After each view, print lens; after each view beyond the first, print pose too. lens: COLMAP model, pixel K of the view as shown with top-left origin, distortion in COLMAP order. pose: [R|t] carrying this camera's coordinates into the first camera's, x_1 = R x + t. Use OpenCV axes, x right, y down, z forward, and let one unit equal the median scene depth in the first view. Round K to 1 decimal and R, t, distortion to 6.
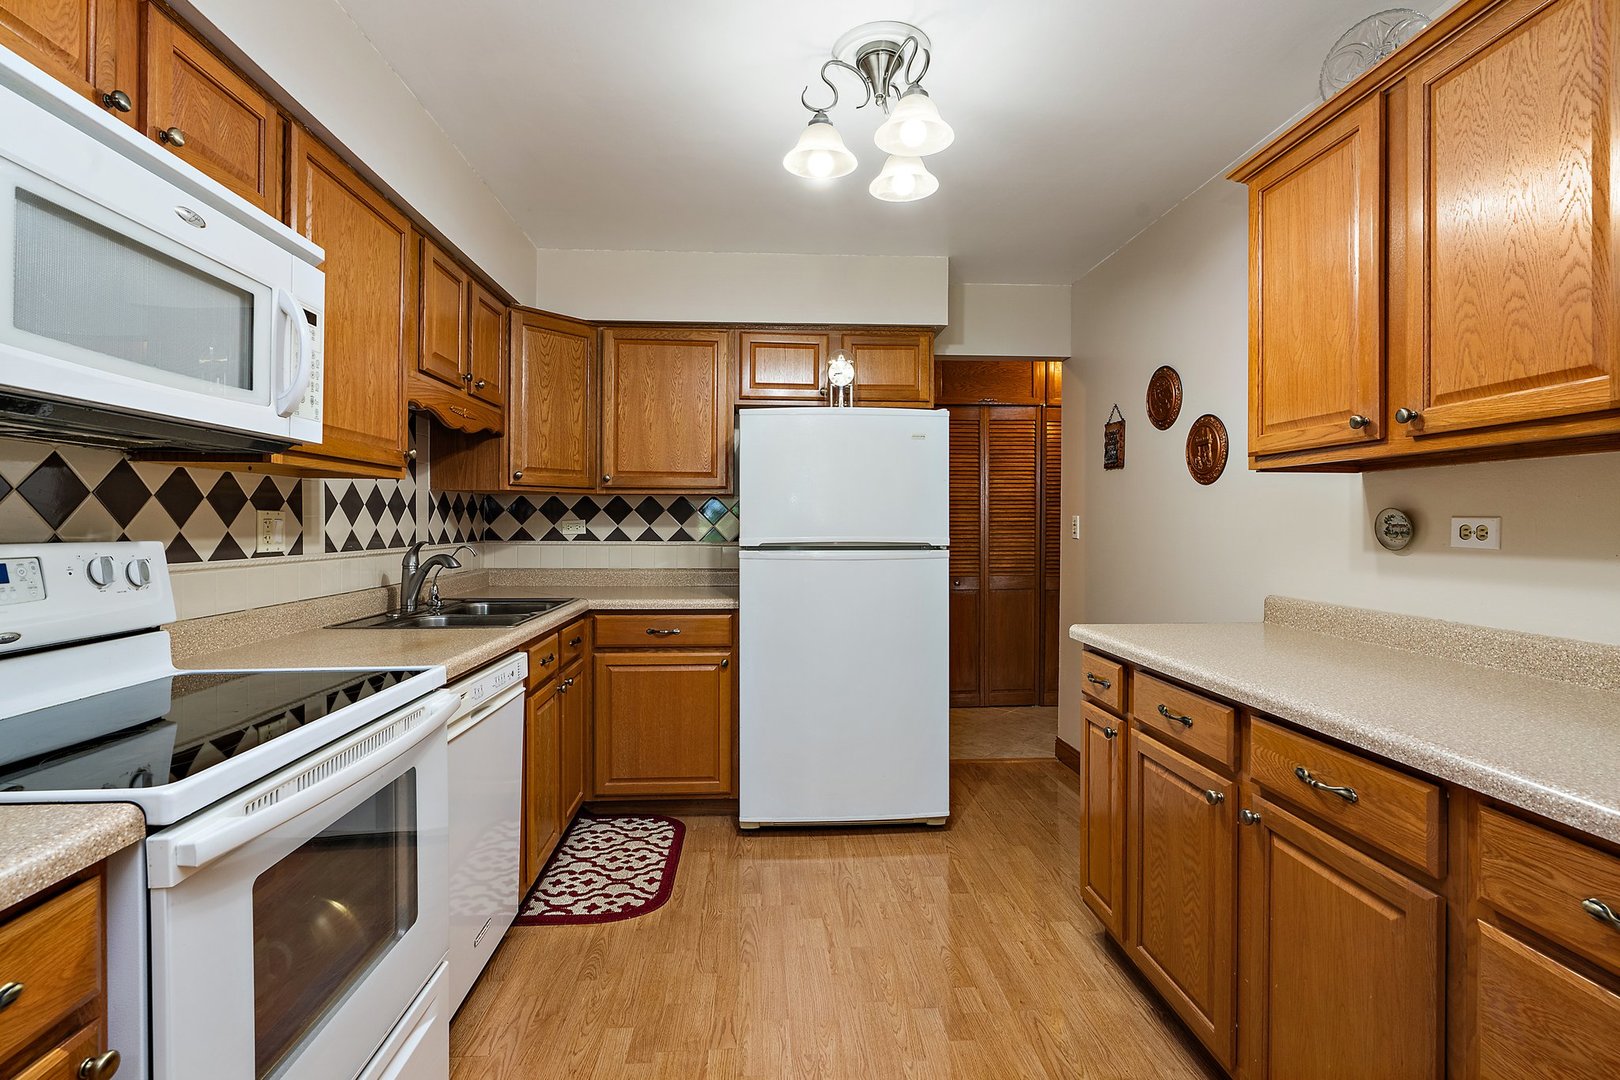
lens RADIAL K [[751.6, 0, 813.6], [0, 751.6, 530.2], [0, 0, 1]] dist [-0.009317, 0.000785]
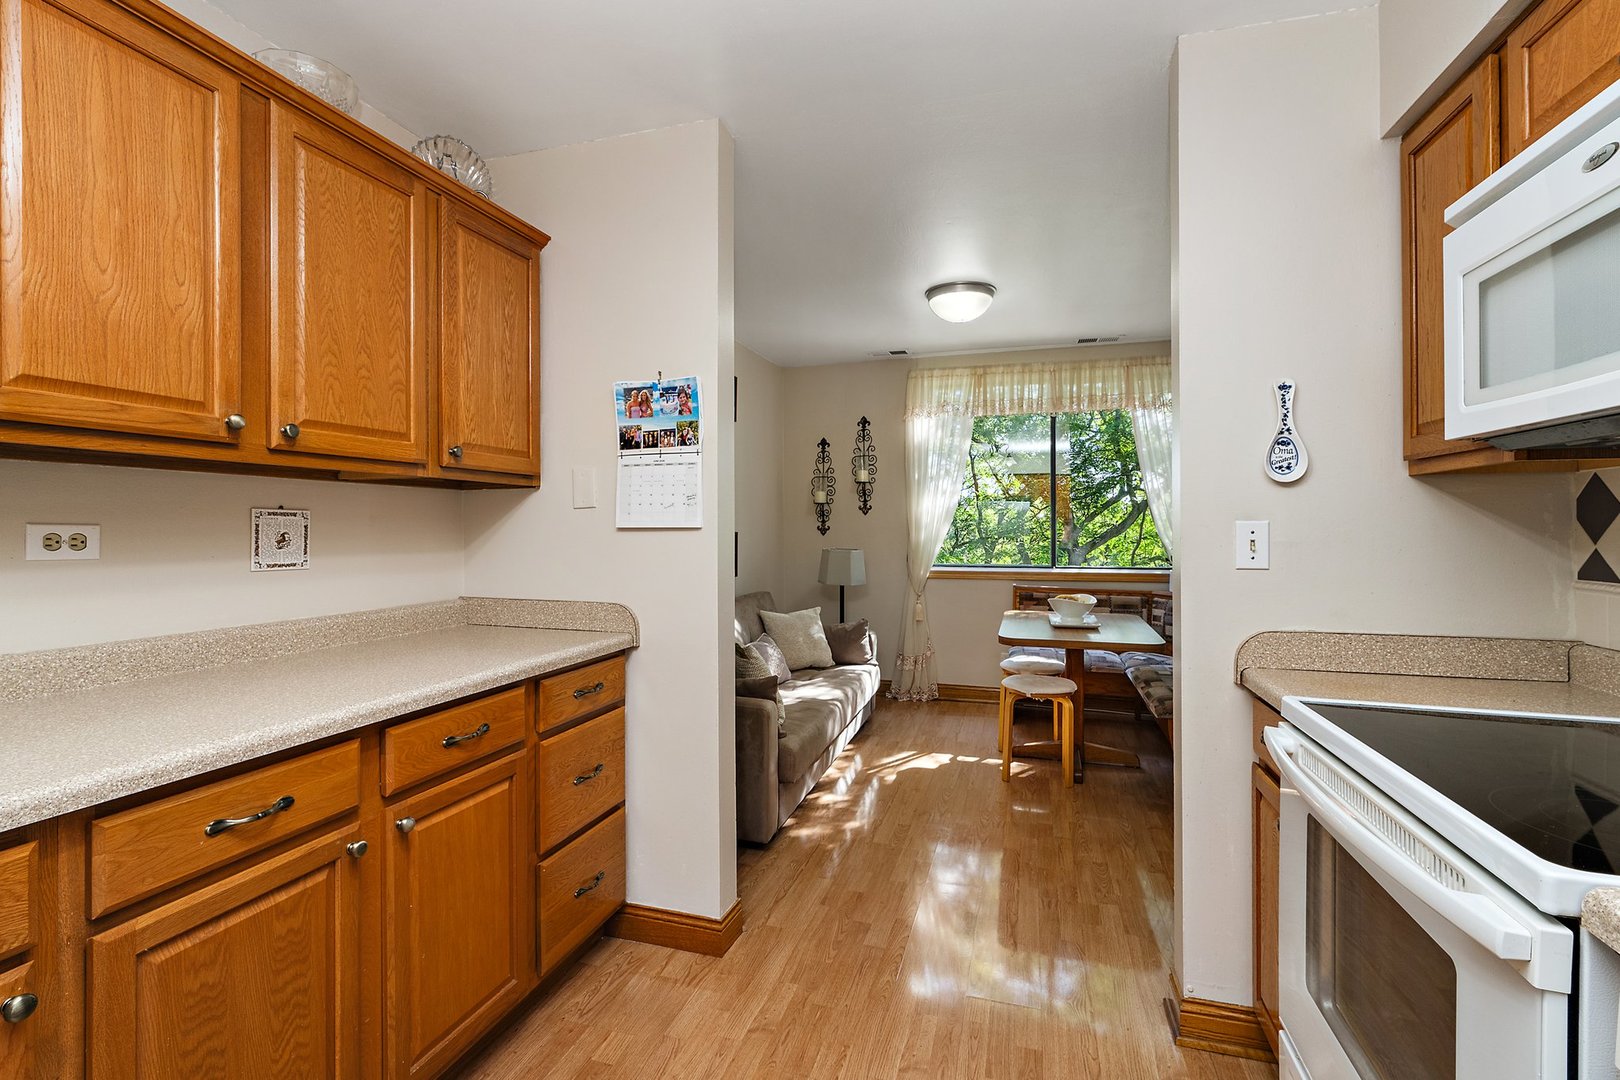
lens RADIAL K [[751.6, 0, 811.8], [0, 751.6, 528.5], [0, 0, 1]] dist [-0.009317, 0.000785]
pose [[-0.938556, -0.003200, 0.345111, -0.271046], [0.000070, 0.999955, 0.009461, -0.023282], [-0.345126, 0.008904, -0.938514, 1.722879]]
